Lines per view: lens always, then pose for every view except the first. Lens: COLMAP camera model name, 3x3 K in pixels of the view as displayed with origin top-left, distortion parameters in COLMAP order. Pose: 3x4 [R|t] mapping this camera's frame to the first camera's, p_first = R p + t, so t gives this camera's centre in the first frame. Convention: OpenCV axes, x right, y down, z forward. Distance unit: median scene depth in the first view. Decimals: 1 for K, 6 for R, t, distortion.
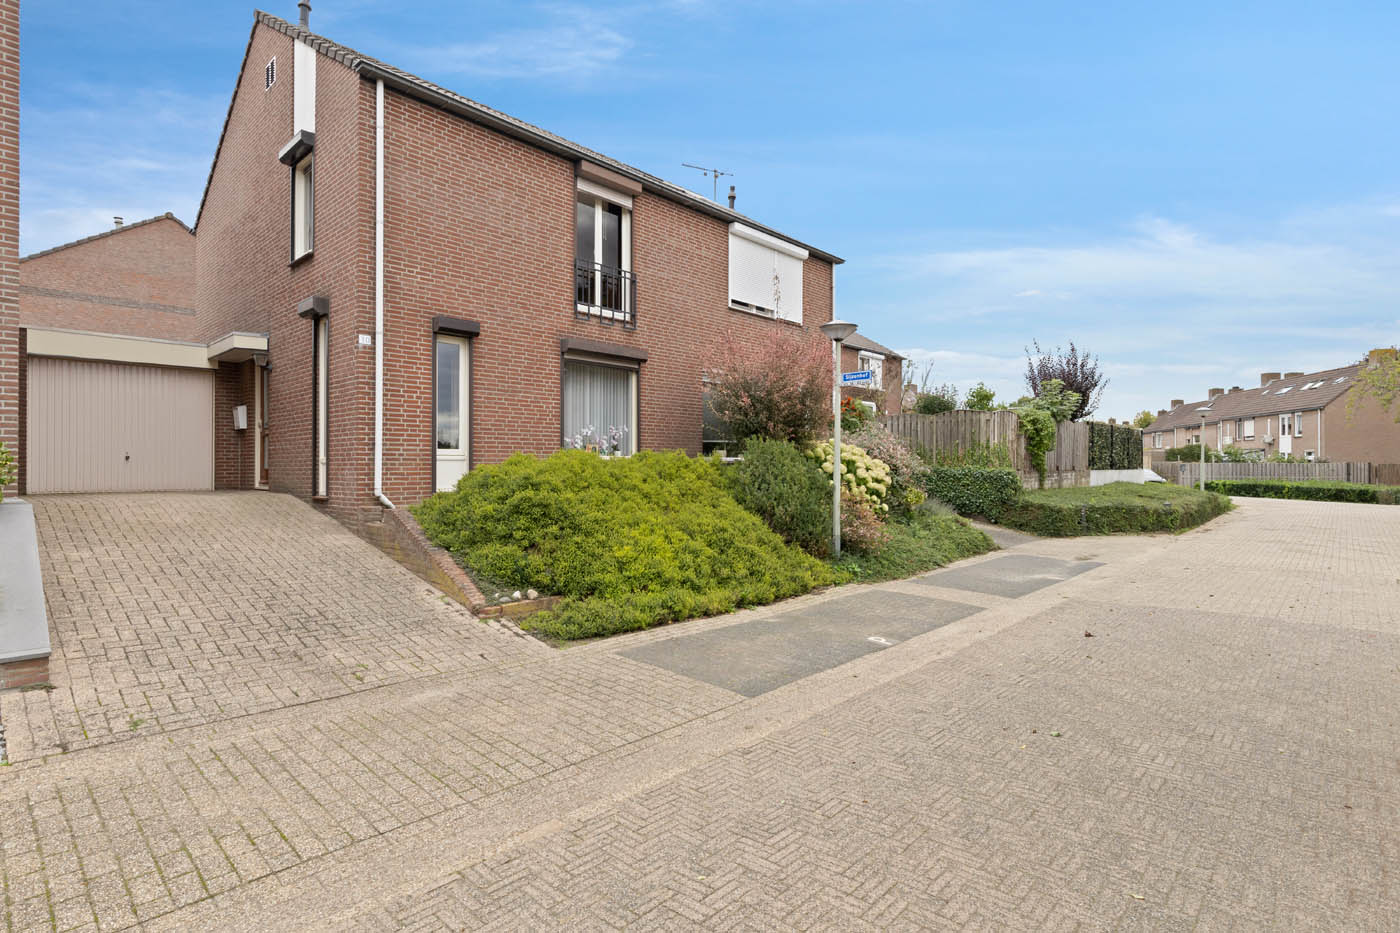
lens RADIAL K [[695.2, 0, 671.4], [0, 695.2, 466.4], [0, 0, 1]] dist [0.002443, -0.001665]
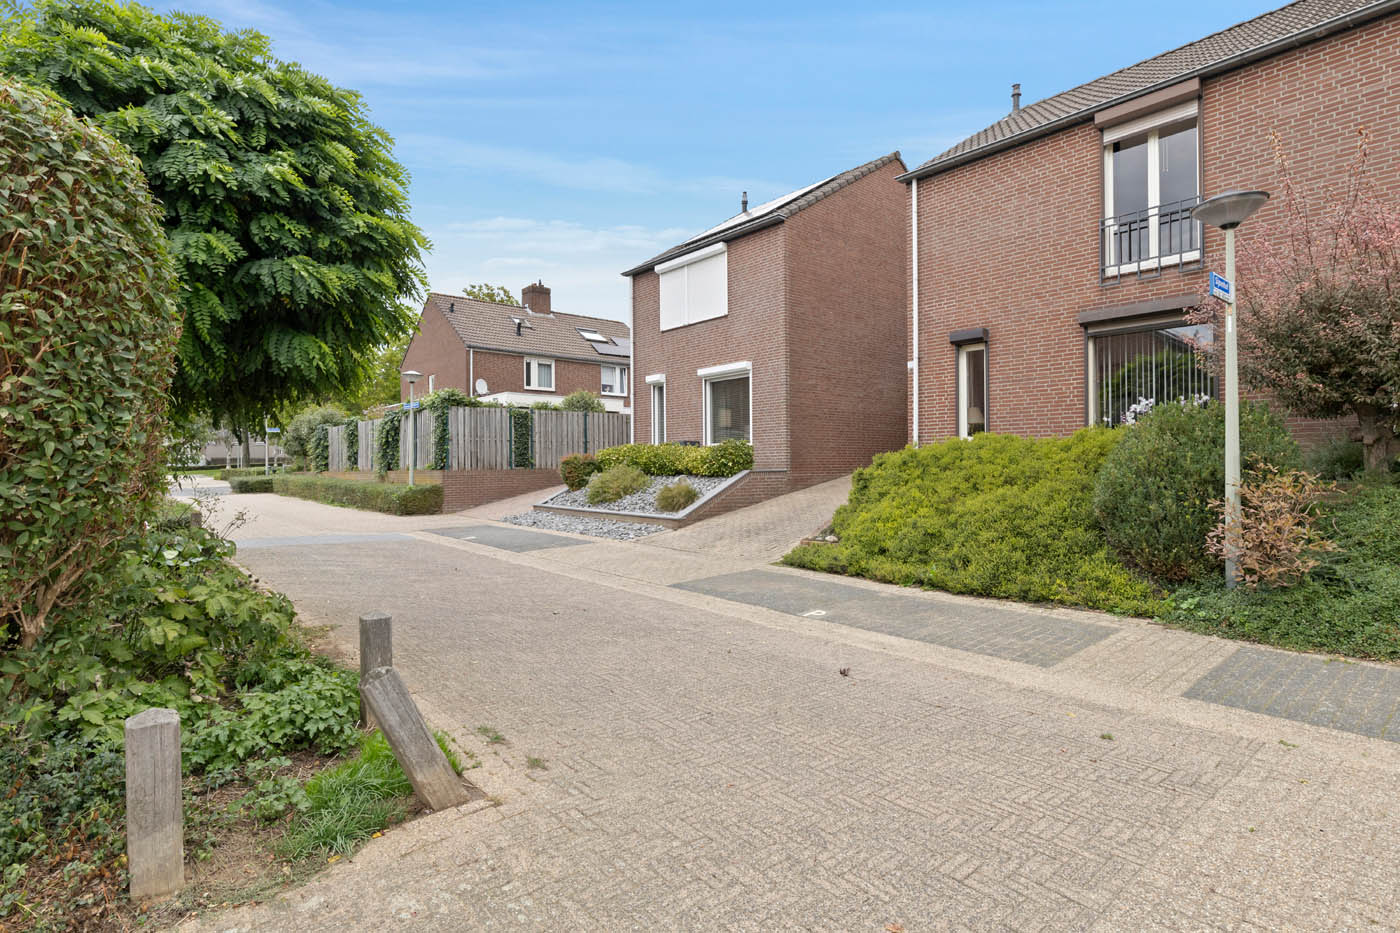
lens RADIAL K [[695.2, 0, 733.5], [0, 695.2, 466.4], [0, 0, 1]] dist [0.002443, -0.001665]
pose [[-0.054975, 0.001062, -0.998487, 0.806585], [0.008416, 0.999964, 0.000600, 0.019787], [0.998452, -0.008370, -0.054982, 0.564675]]
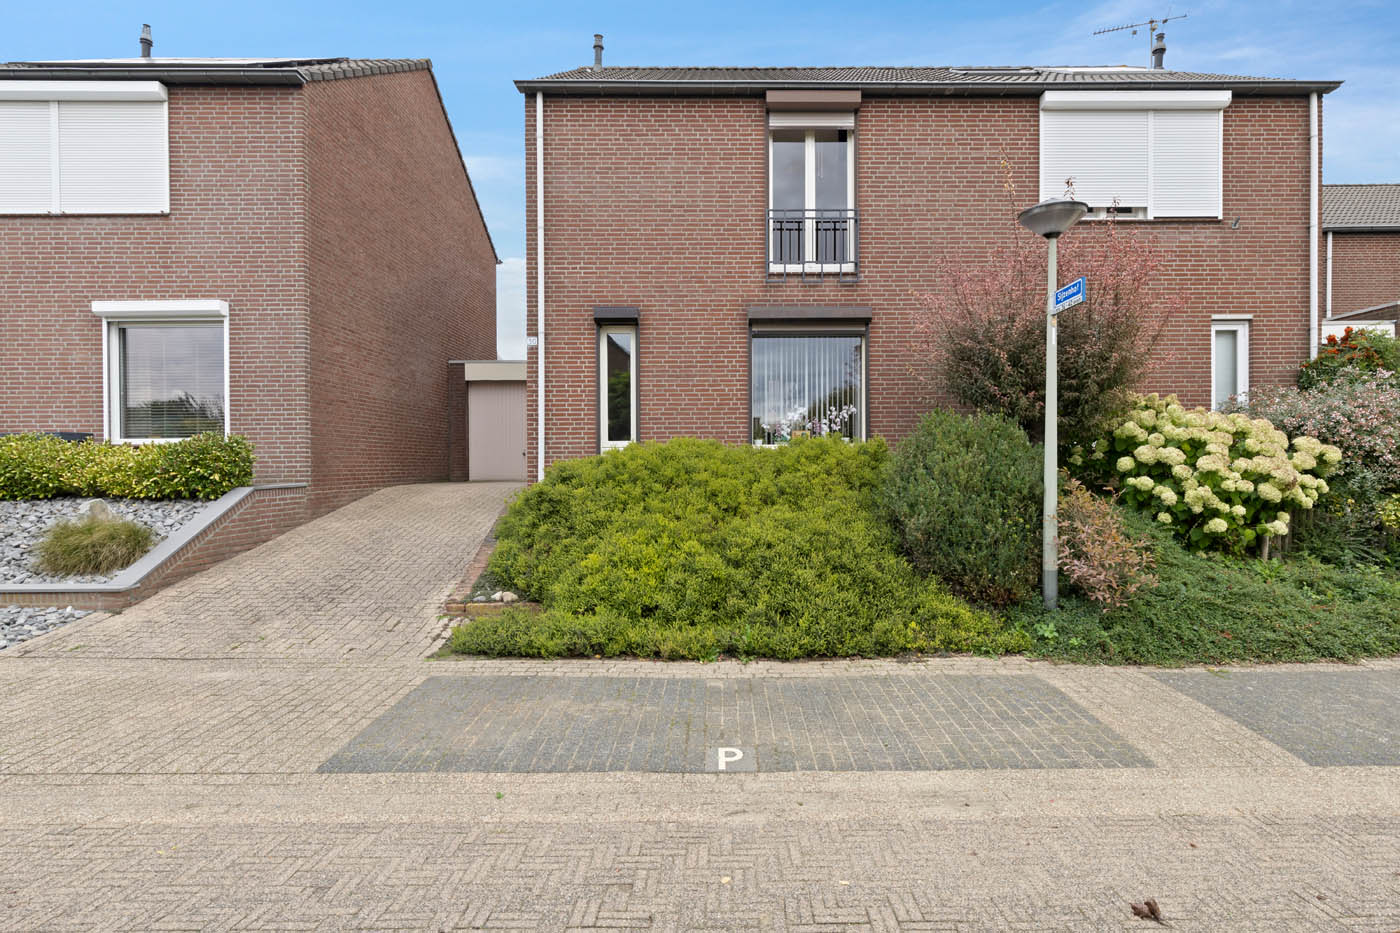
lens RADIAL K [[695.2, 0, 690.9], [0, 695.2, 467.4], [0, 0, 1]] dist [0.002443, -0.001665]
pose [[0.703167, 0.000781, -0.711024, 0.398870], [0.007490, 0.999936, 0.008506, 0.004259], [0.710985, -0.011307, 0.703116, 0.338379]]
